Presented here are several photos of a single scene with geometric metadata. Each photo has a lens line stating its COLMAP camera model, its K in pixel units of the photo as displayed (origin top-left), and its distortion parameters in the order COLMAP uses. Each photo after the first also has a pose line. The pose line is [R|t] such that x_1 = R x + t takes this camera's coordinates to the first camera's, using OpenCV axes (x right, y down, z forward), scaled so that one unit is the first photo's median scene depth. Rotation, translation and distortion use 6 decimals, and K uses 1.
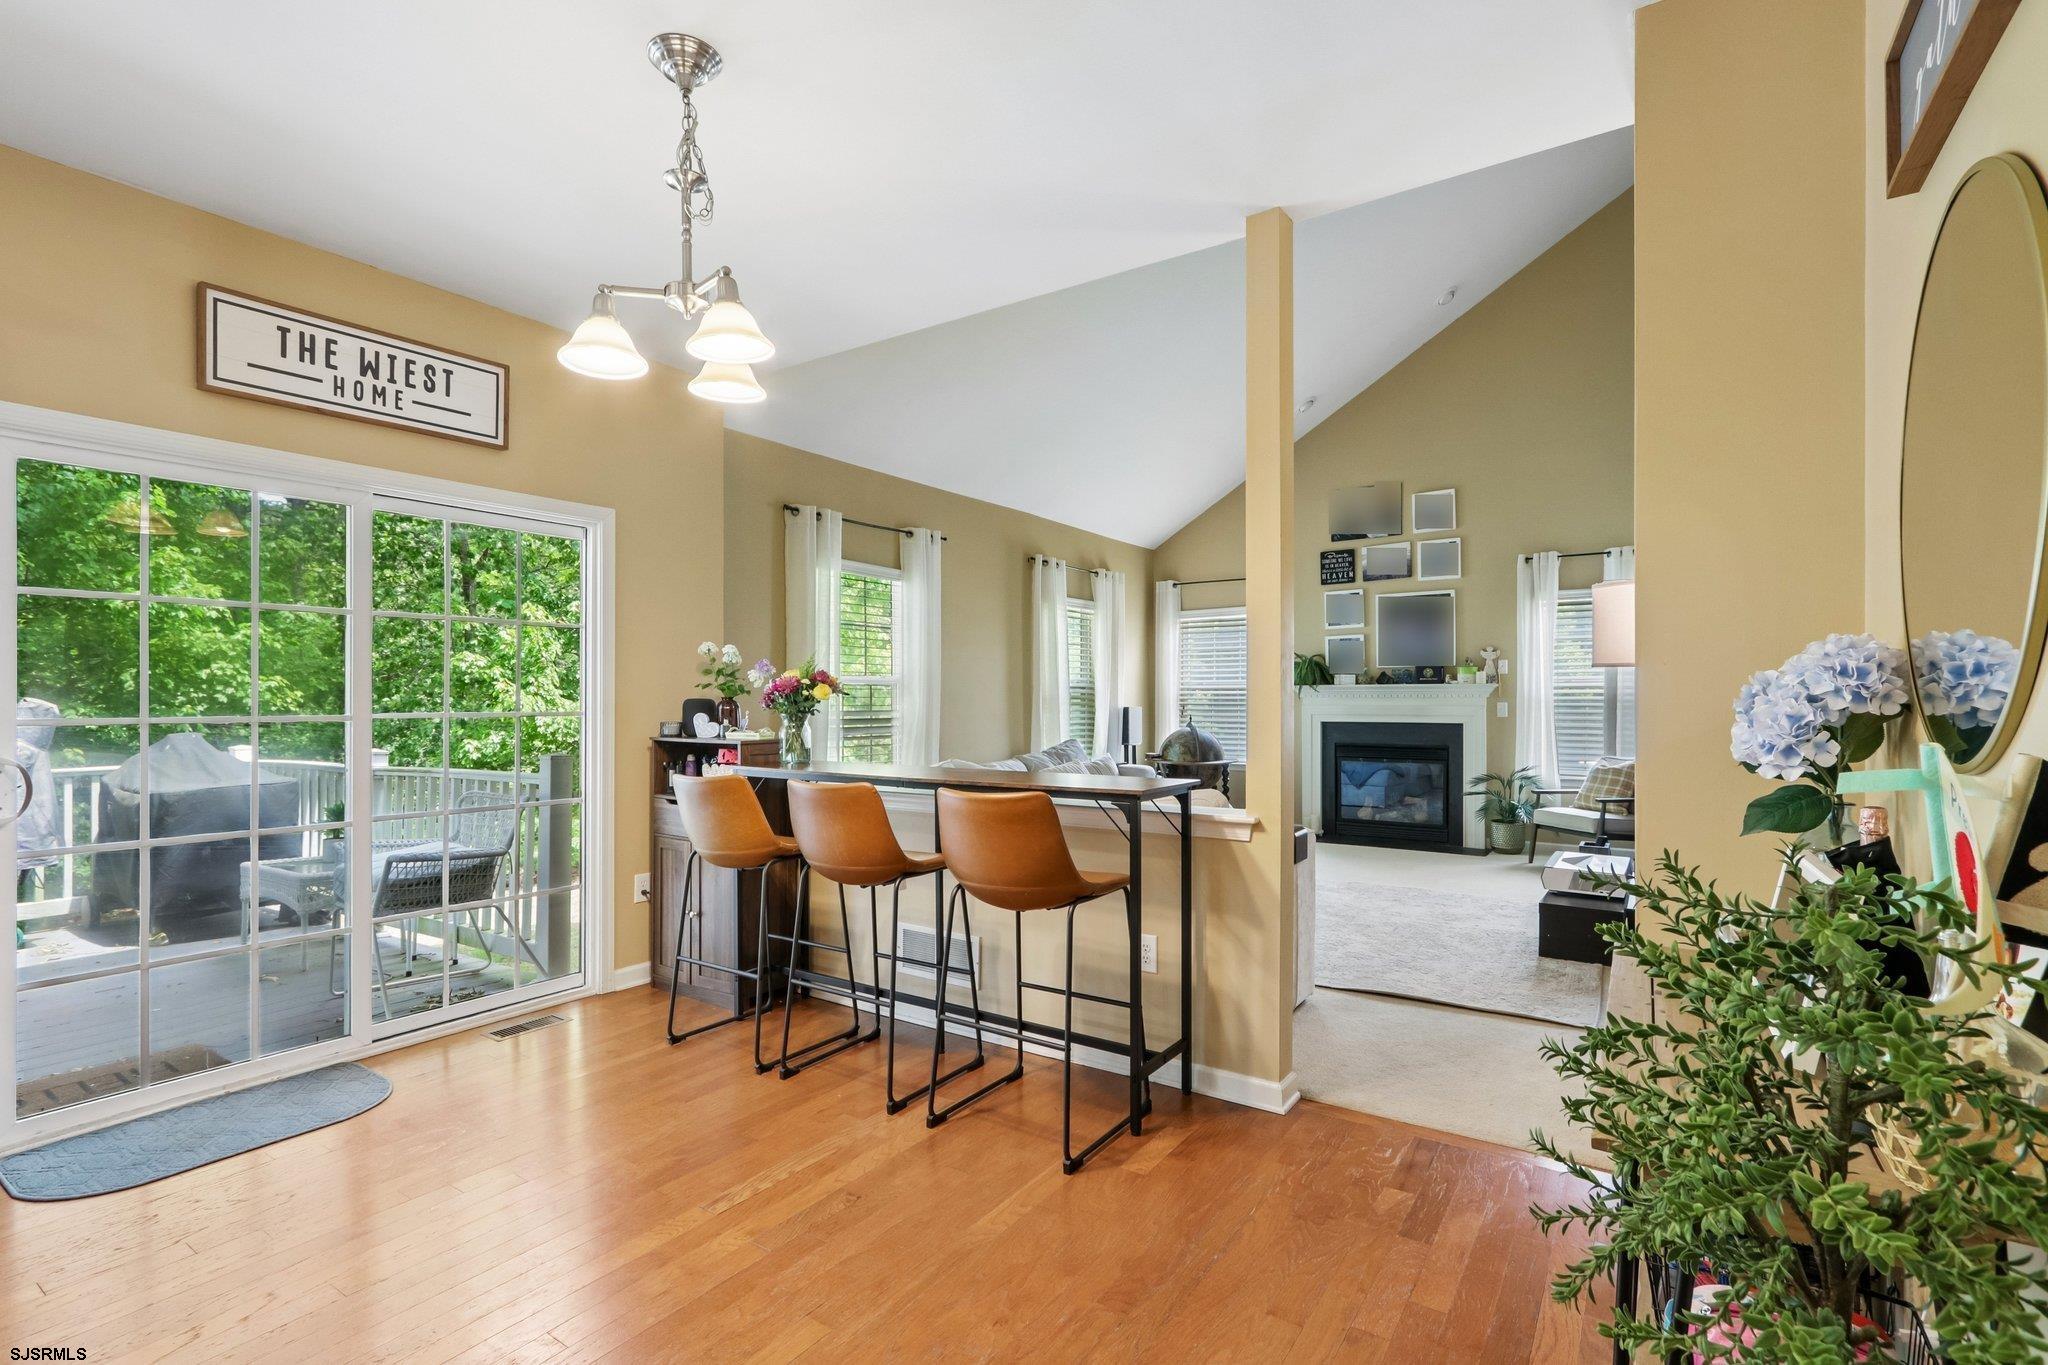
lens RADIAL K [[954.3, 0, 1013.2], [0, 954.3, 698.8], [0, 0, 1]] dist [-0.010185, 0.000550]
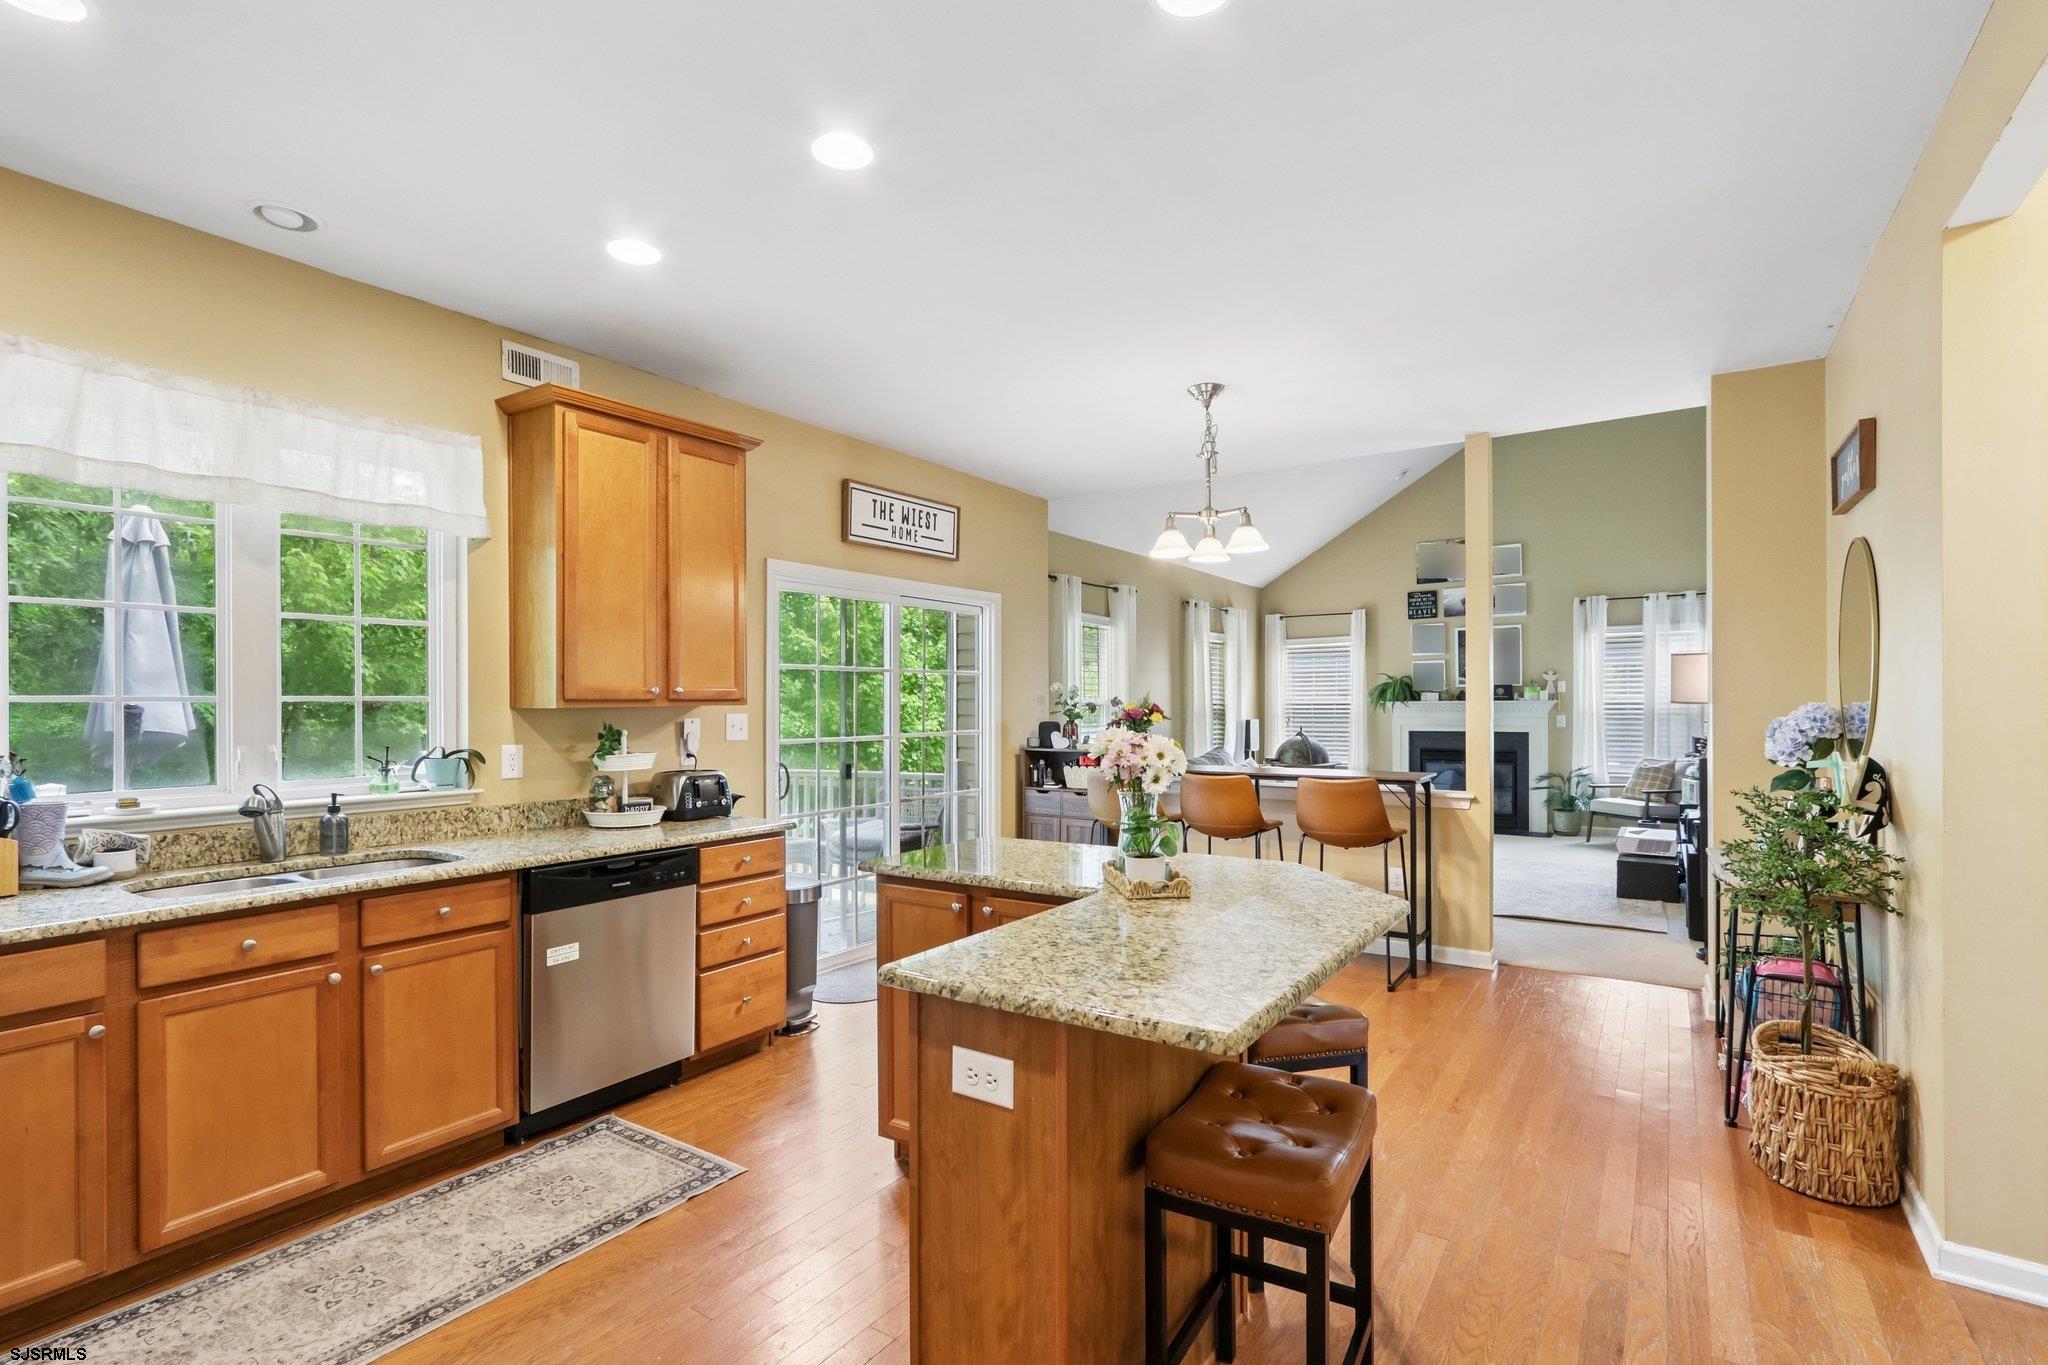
lens RADIAL K [[954.3, 0, 1011.7], [0, 954.3, 706.3], [0, 0, 1]] dist [-0.010185, 0.000550]
pose [[0.999988, -0.004518, -0.001920, -0.246910], [0.004523, 0.999986, 0.002568, -0.017432], [0.001909, -0.002577, 0.999995, -0.301442]]
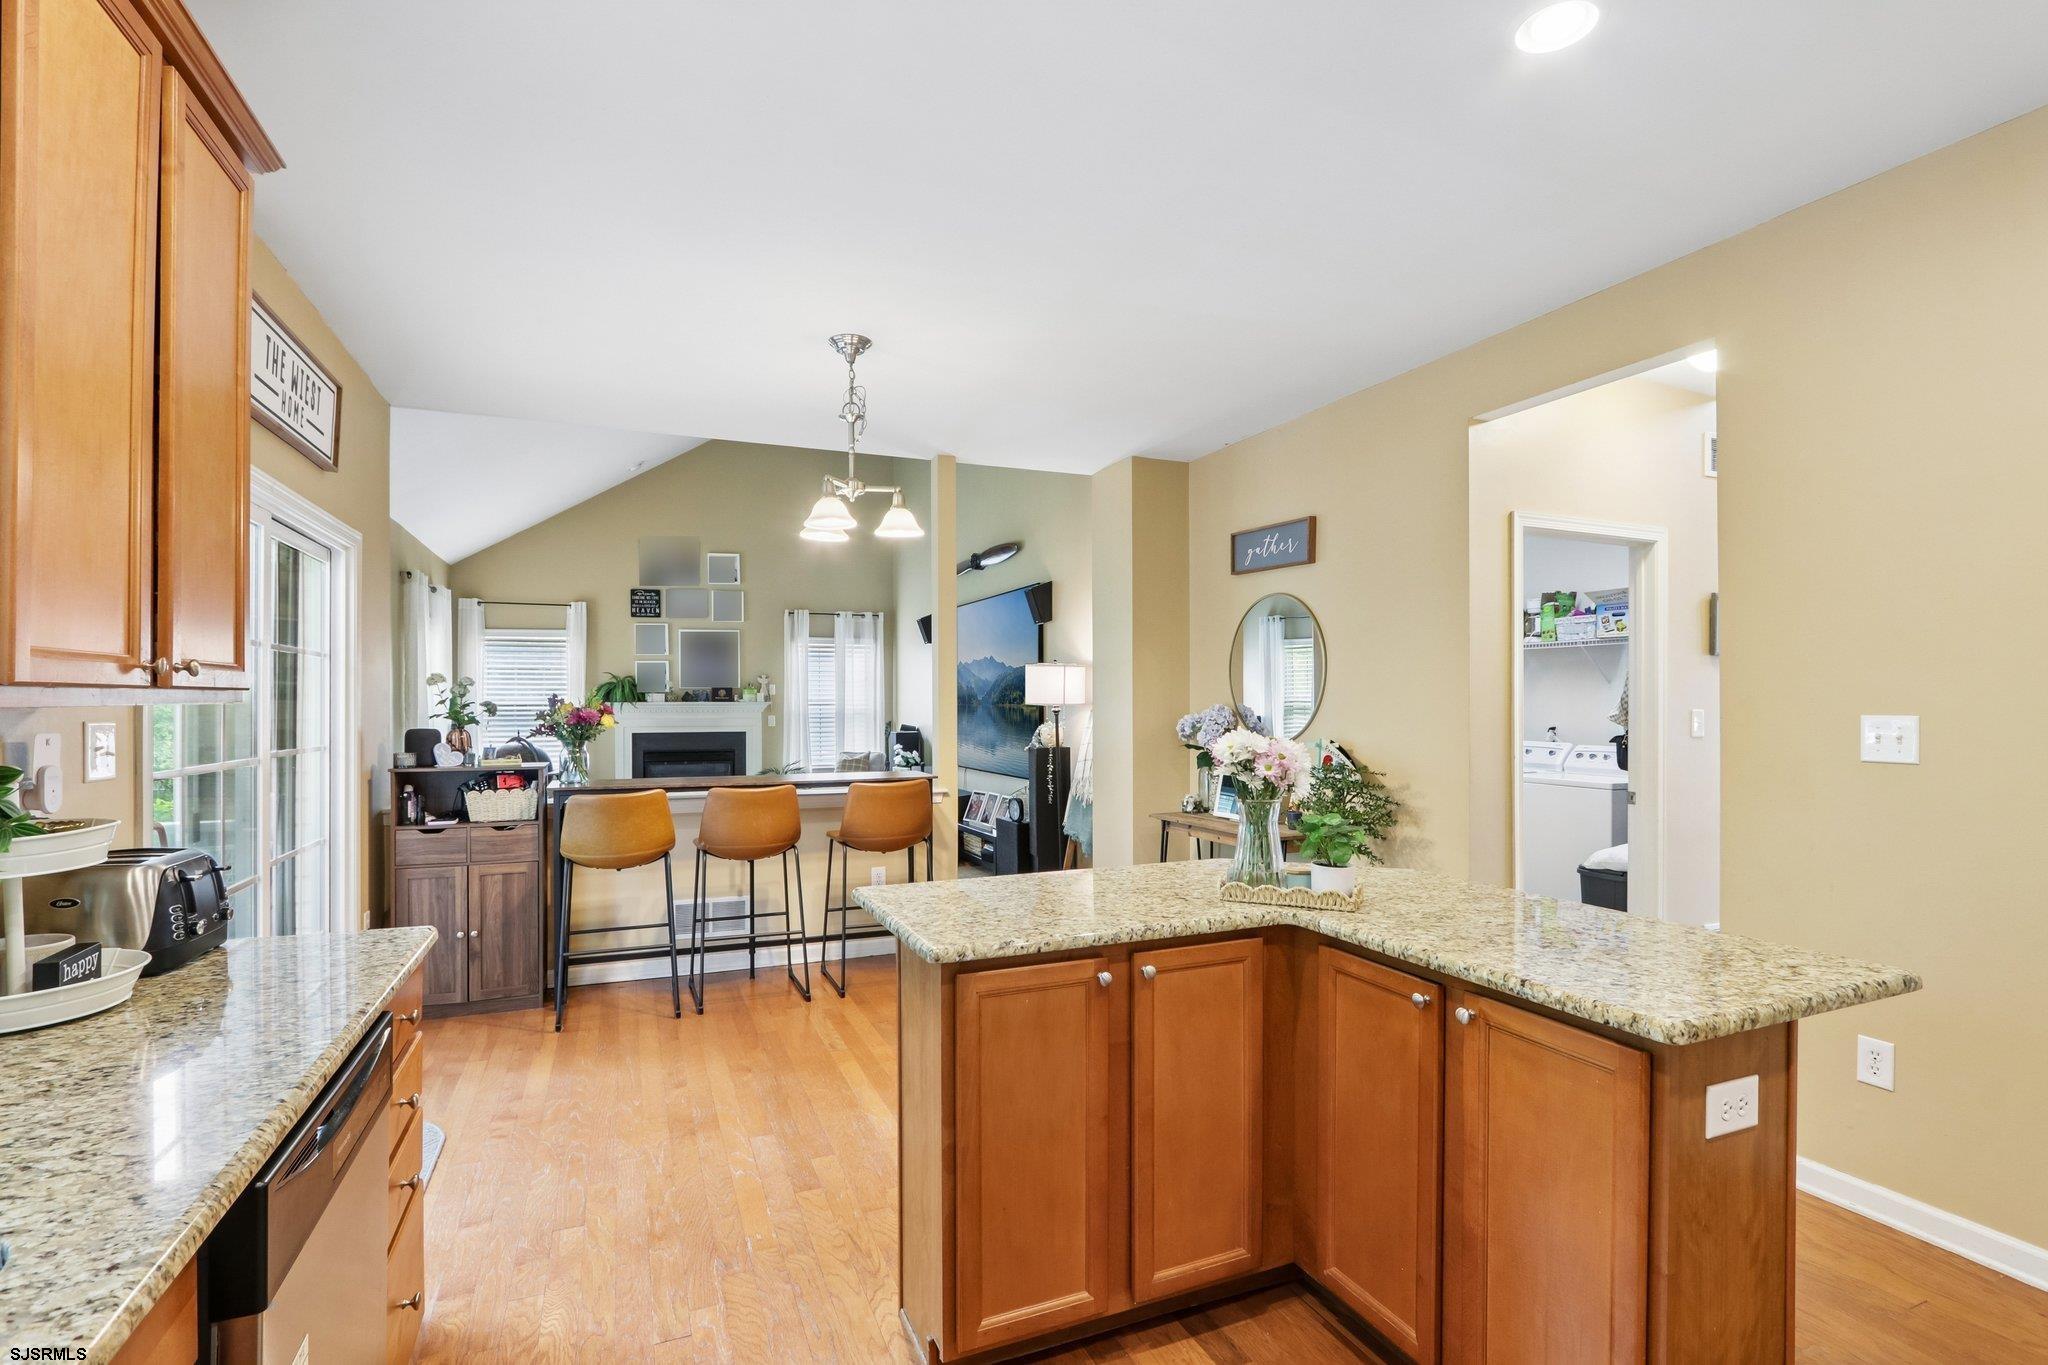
lens RADIAL K [[954.3, 0, 1004.7], [0, 954.3, 708.8], [0, 0, 1]] dist [-0.010185, 0.000550]
pose [[0.556359, -0.005613, 0.830923, -0.528485], [0.000845, 0.999980, 0.006189, -0.017363], [-0.830942, -0.002741, 0.556353, -0.046312]]
